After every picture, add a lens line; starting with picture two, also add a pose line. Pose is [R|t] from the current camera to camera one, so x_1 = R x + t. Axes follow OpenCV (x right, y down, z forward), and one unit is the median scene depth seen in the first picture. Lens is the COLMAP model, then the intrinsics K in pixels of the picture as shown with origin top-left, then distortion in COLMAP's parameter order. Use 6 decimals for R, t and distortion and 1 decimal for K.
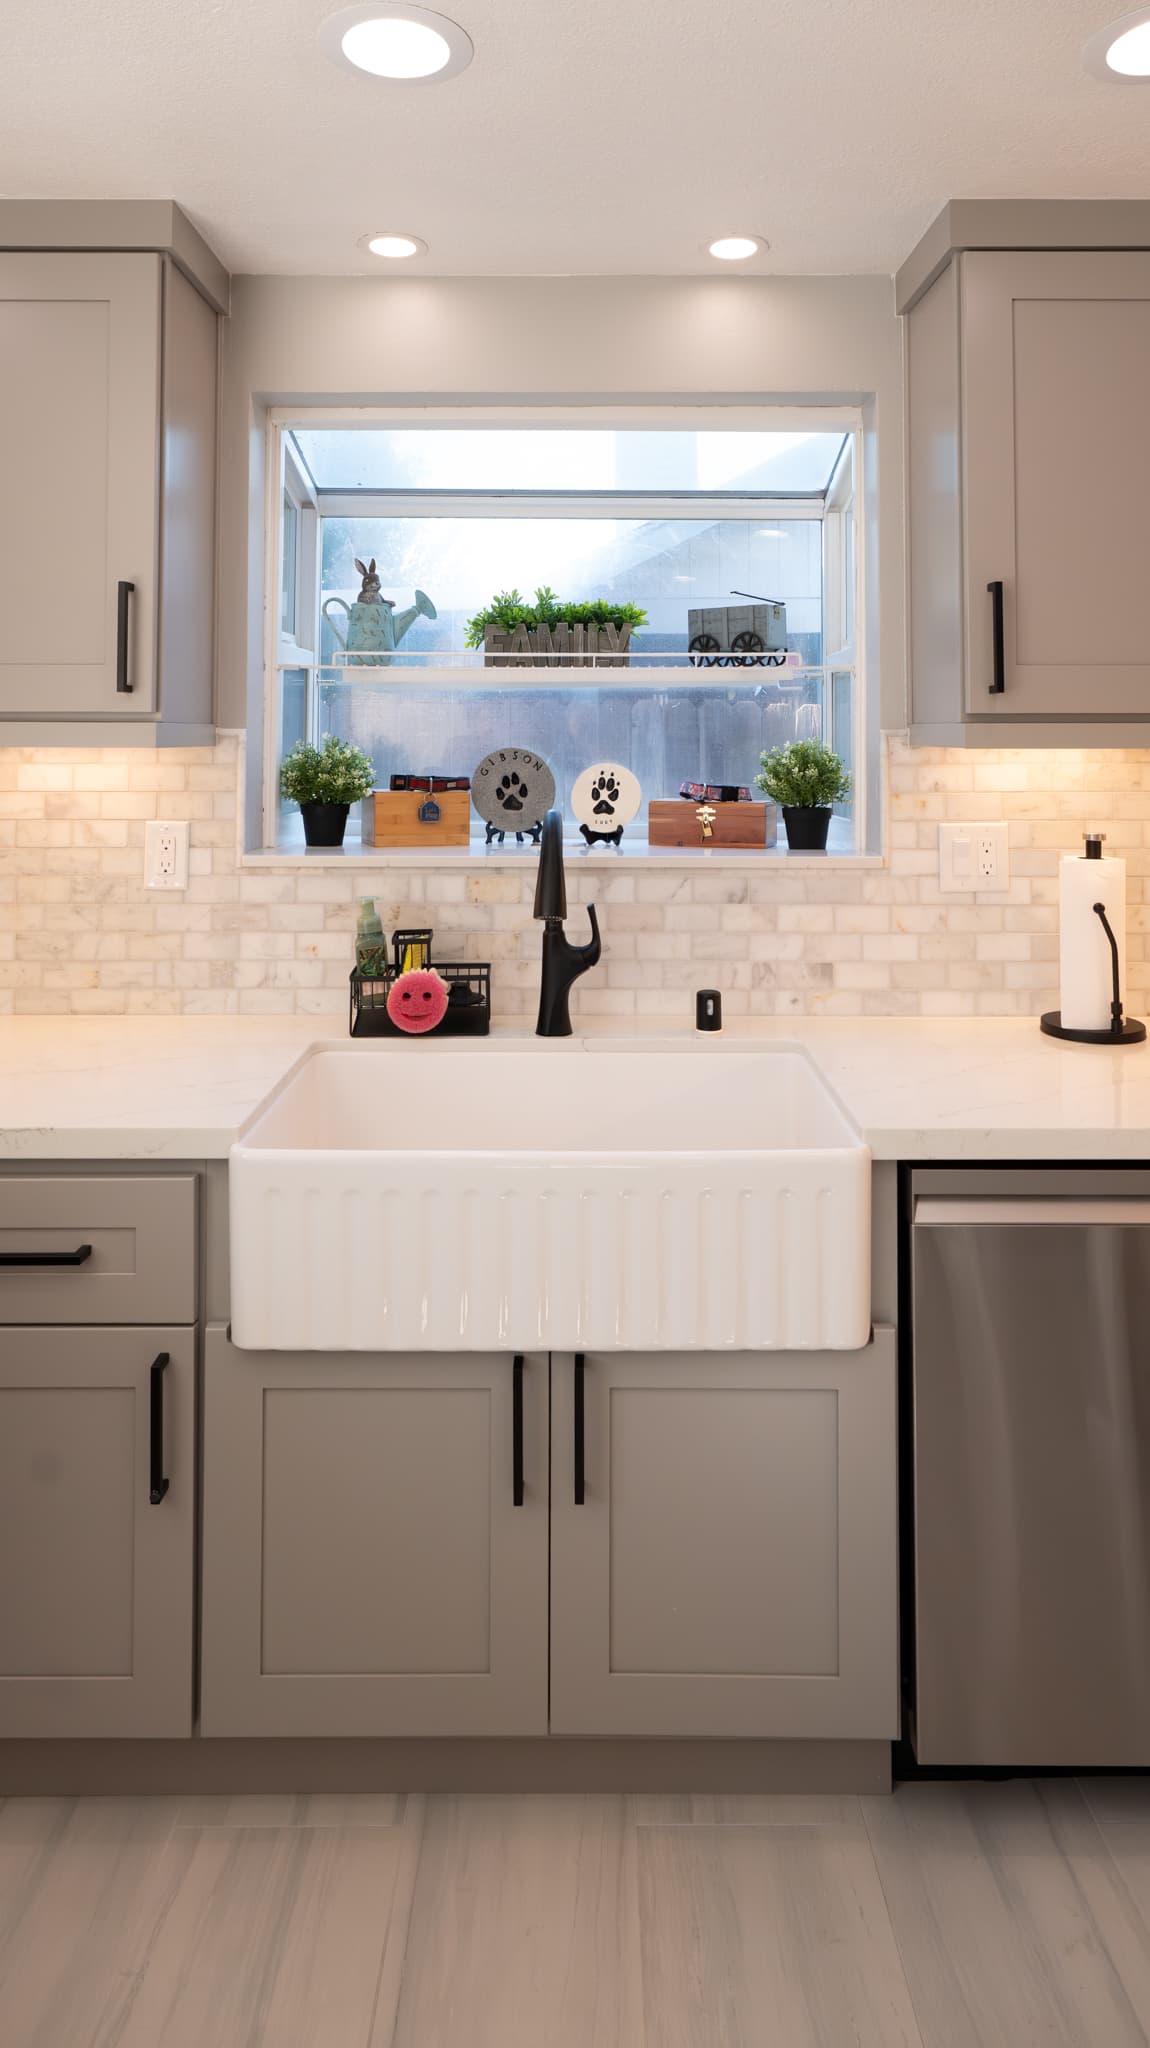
lens RADIAL K [[1247.8, 0, 578.9], [0, 1247.8, 689.4], [0, 0, 1]] dist [-0.003816, 0.001312]
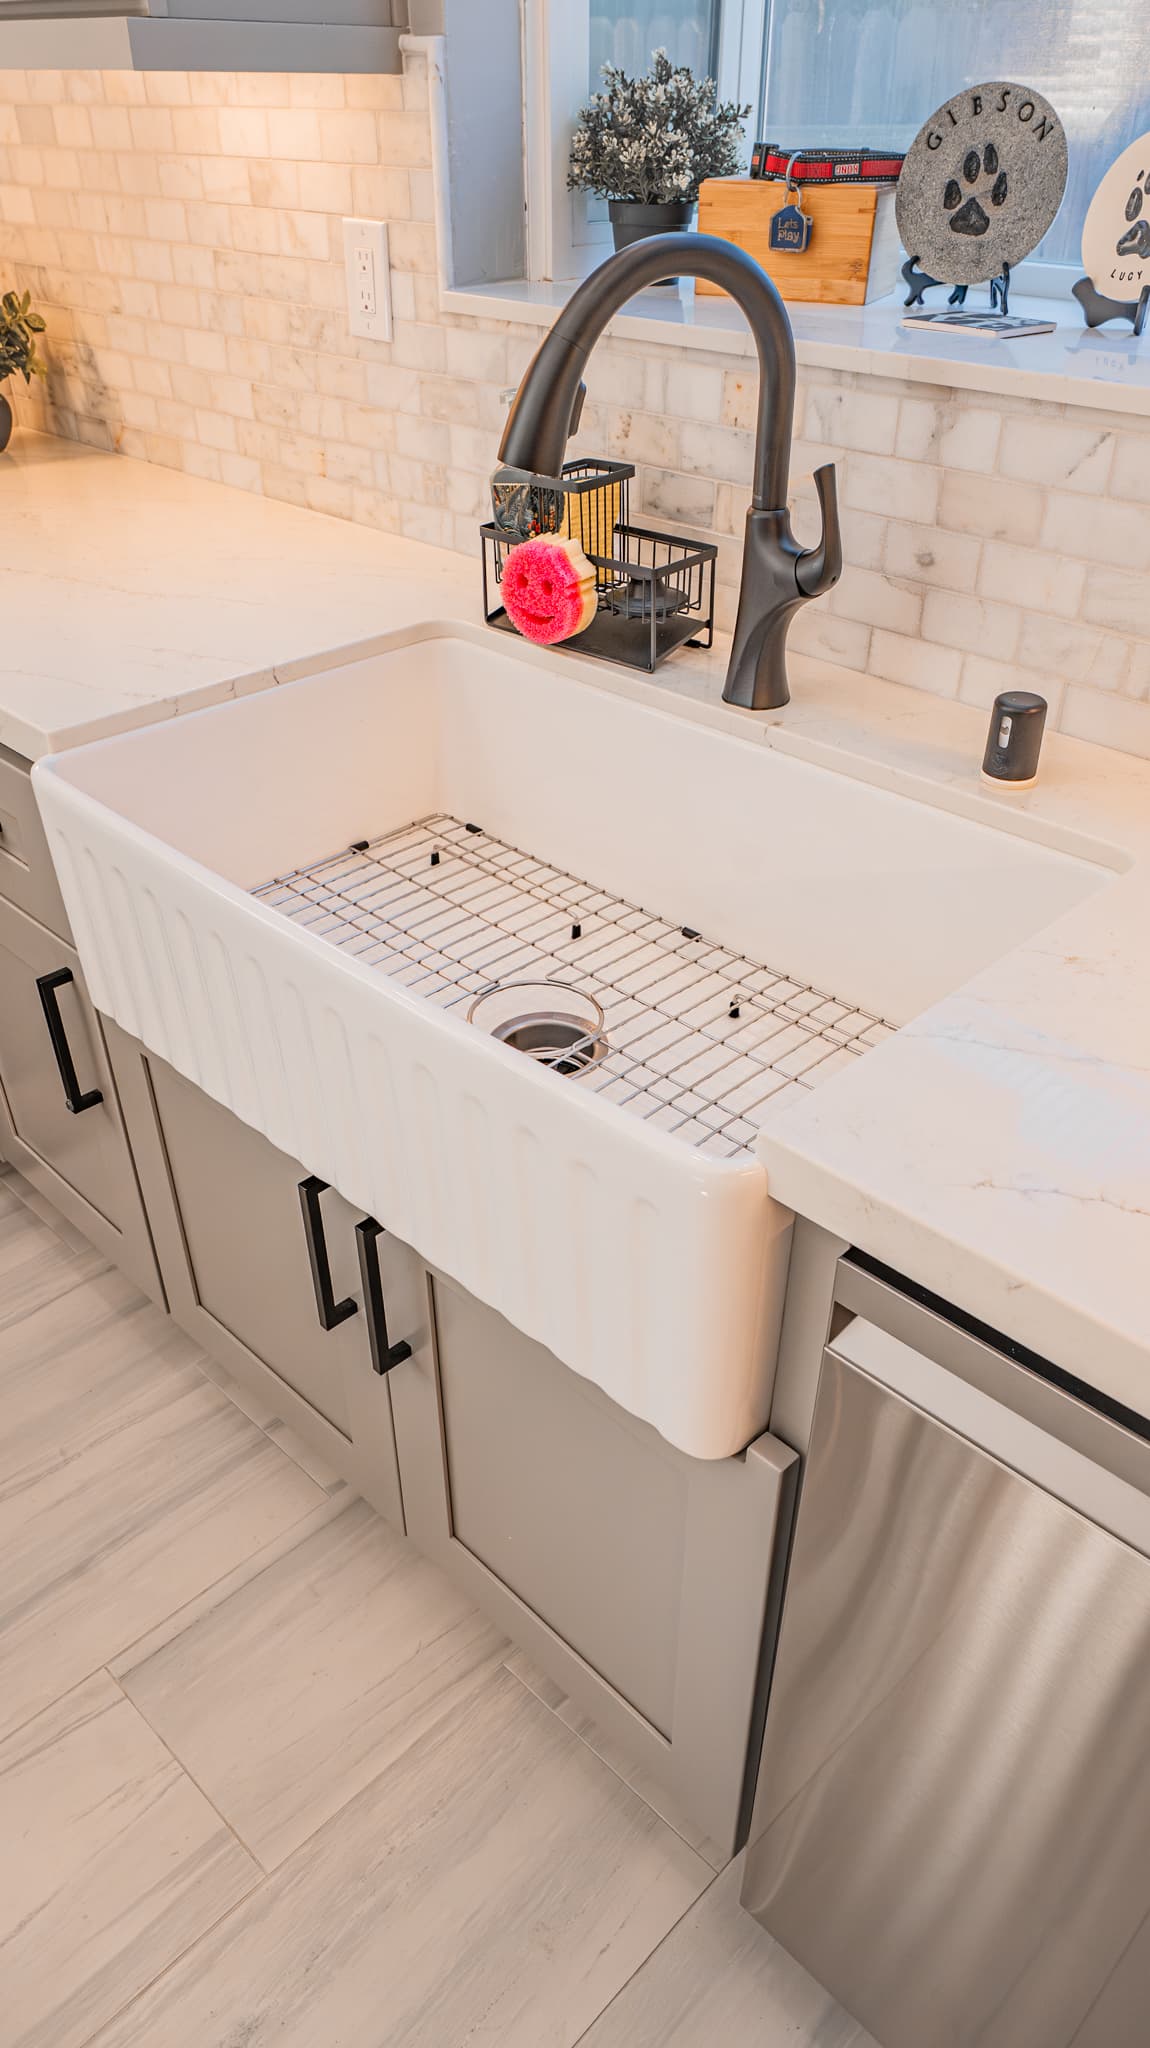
lens RADIAL K [[1380.5, 0, 579.4], [0, 1380.5, 1030.6], [0, 0, 1]] dist [0.002902, 0.005429]
pose [[0.715373, 0.394621, -0.576642, 0.317570], [0.024150, 0.810800, 0.584825, 0.031874], [0.698326, -0.432294, 0.570494, 0.500834]]
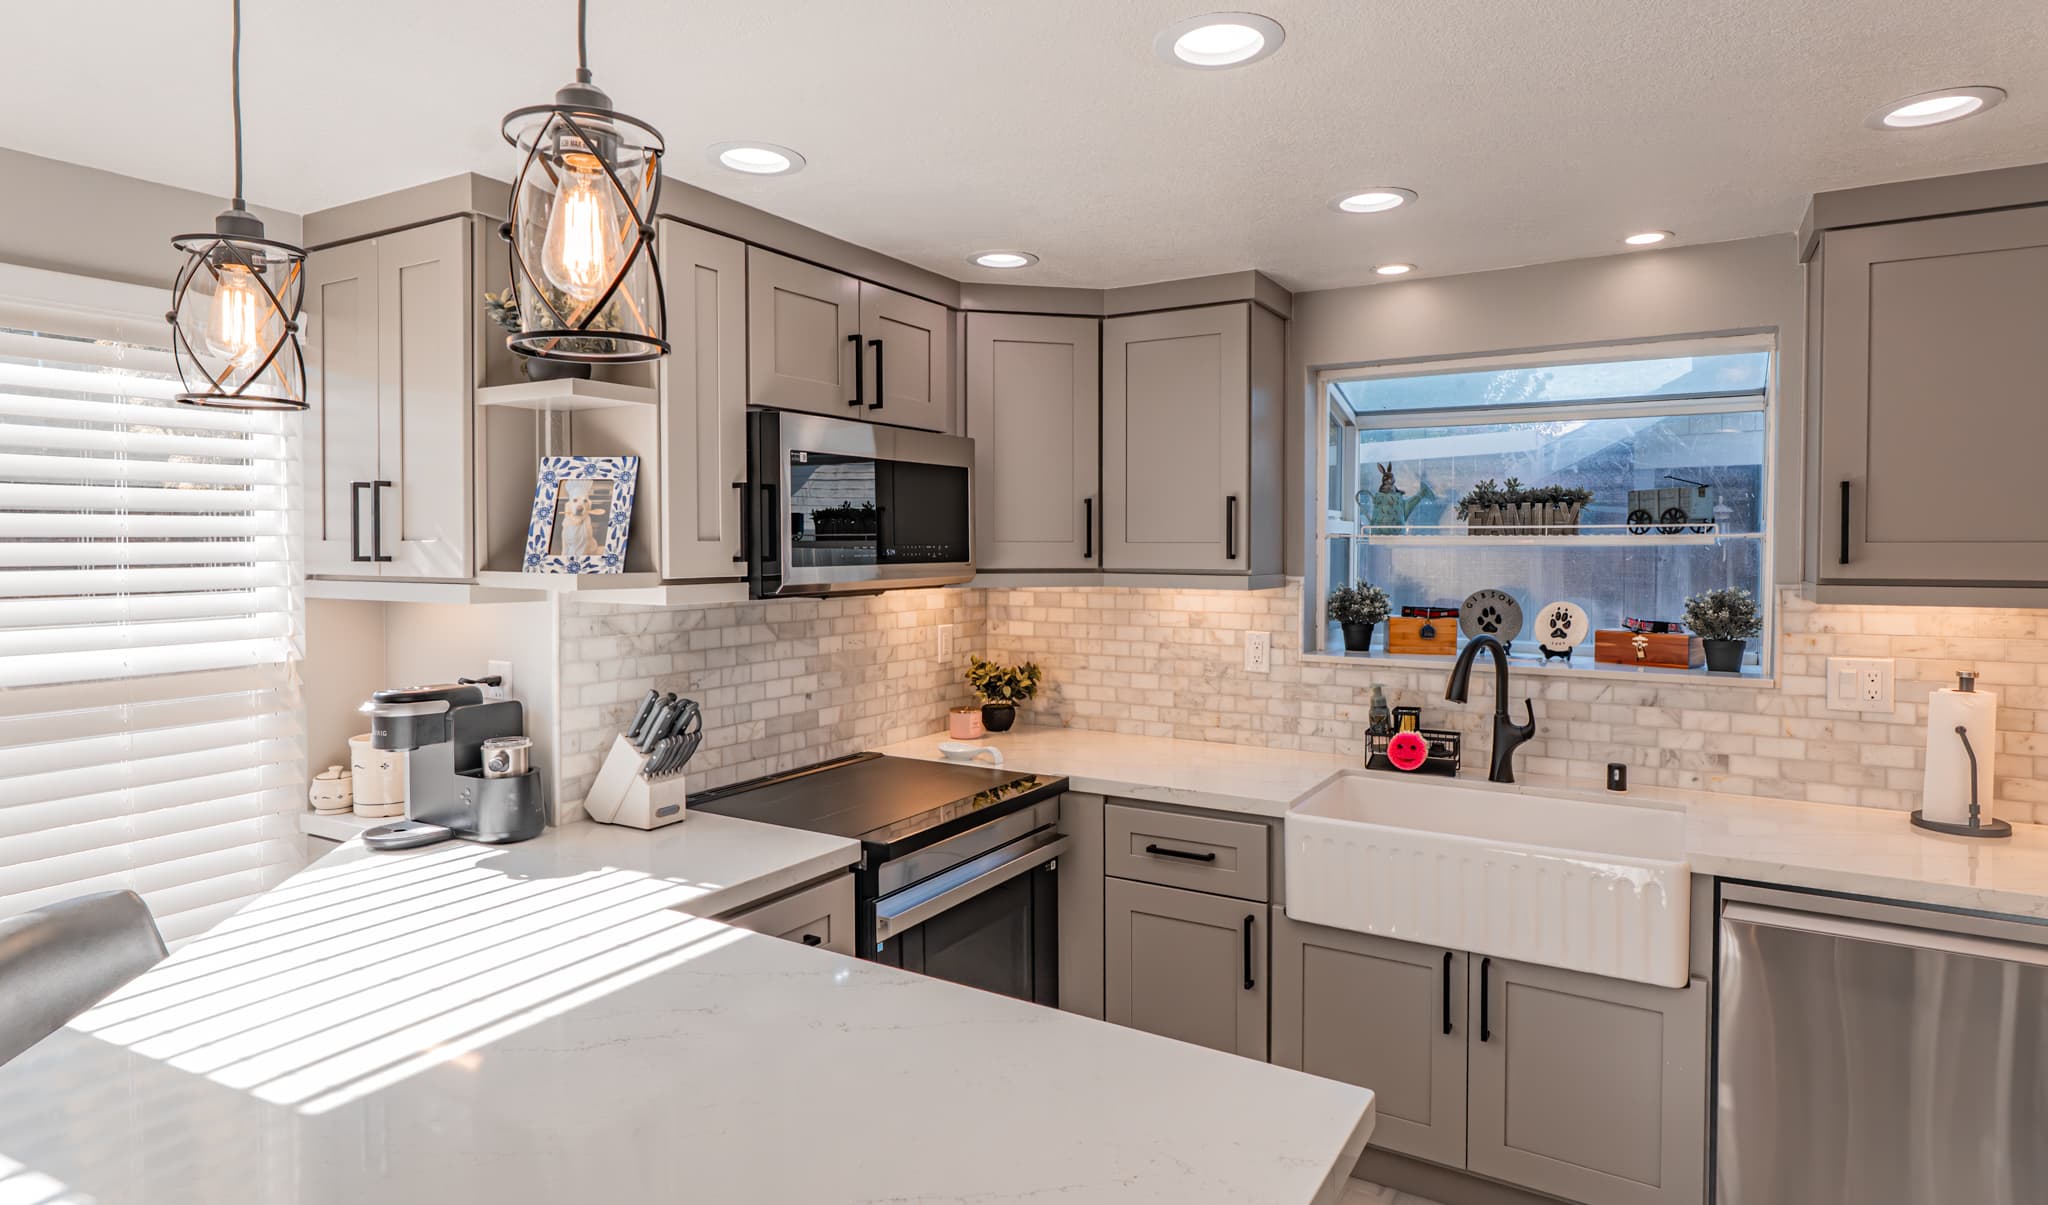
lens RADIAL K [[1084.3, 0, 1035.4], [0, 1084.3, 571.9], [0, 0, 1]] dist [-0.003487, 0.001861]
pose [[0.856246, 0.011993, -0.516429, 0.163059], [0.018363, 0.998392, 0.053632, -0.057084], [0.516241, -0.055405, 0.854649, -0.386579]]
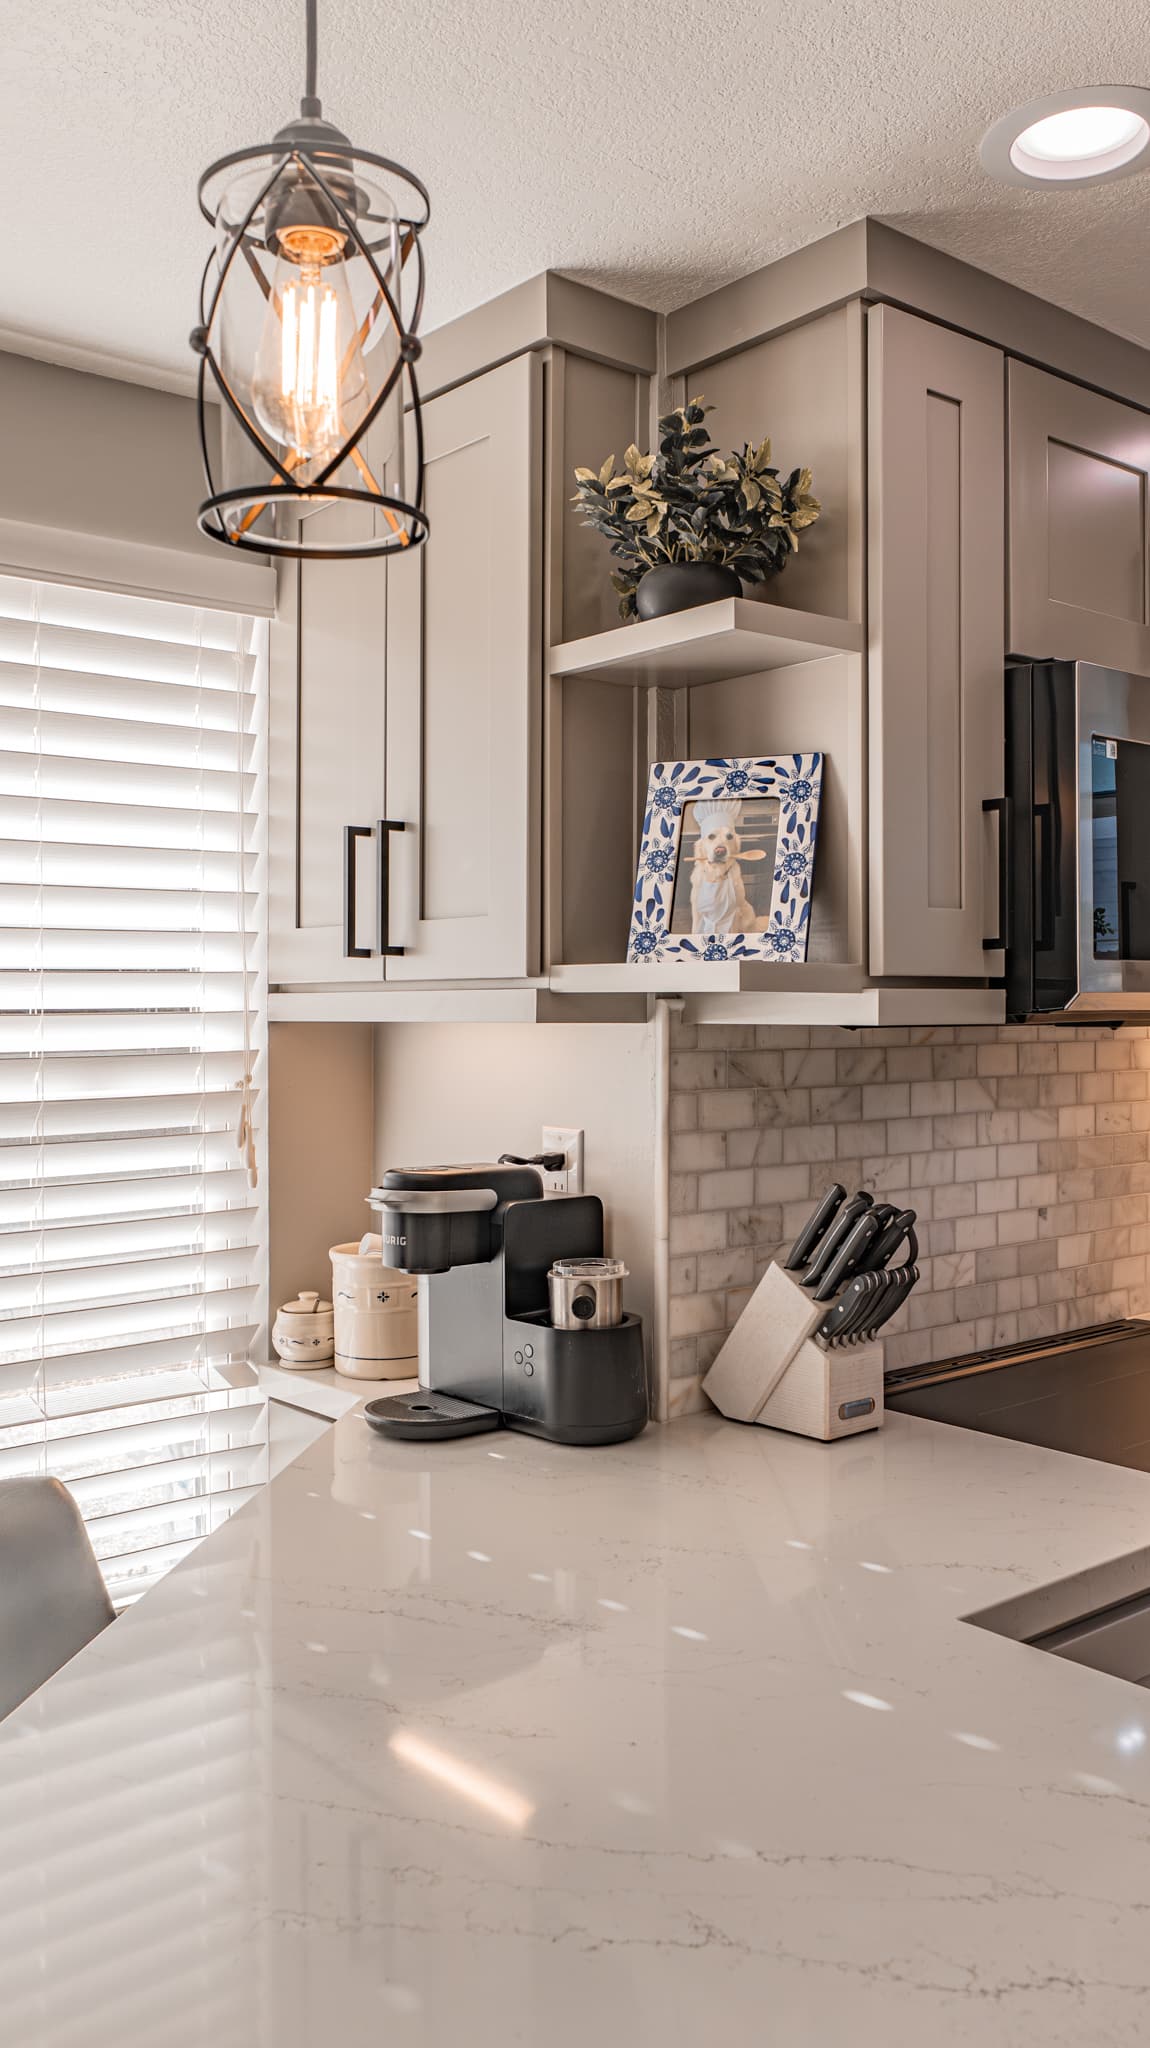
lens RADIAL K [[1603.2, 0, 590.0], [0, 1603.2, 1027.8], [0, 0, 1]] dist [-0.014774, -0.001435]
pose [[0.633783, 0.006688, -0.773482, -0.116511], [0.030443, 0.998972, 0.033583, -0.009533], [0.772911, -0.044832, 0.632928, -0.321023]]
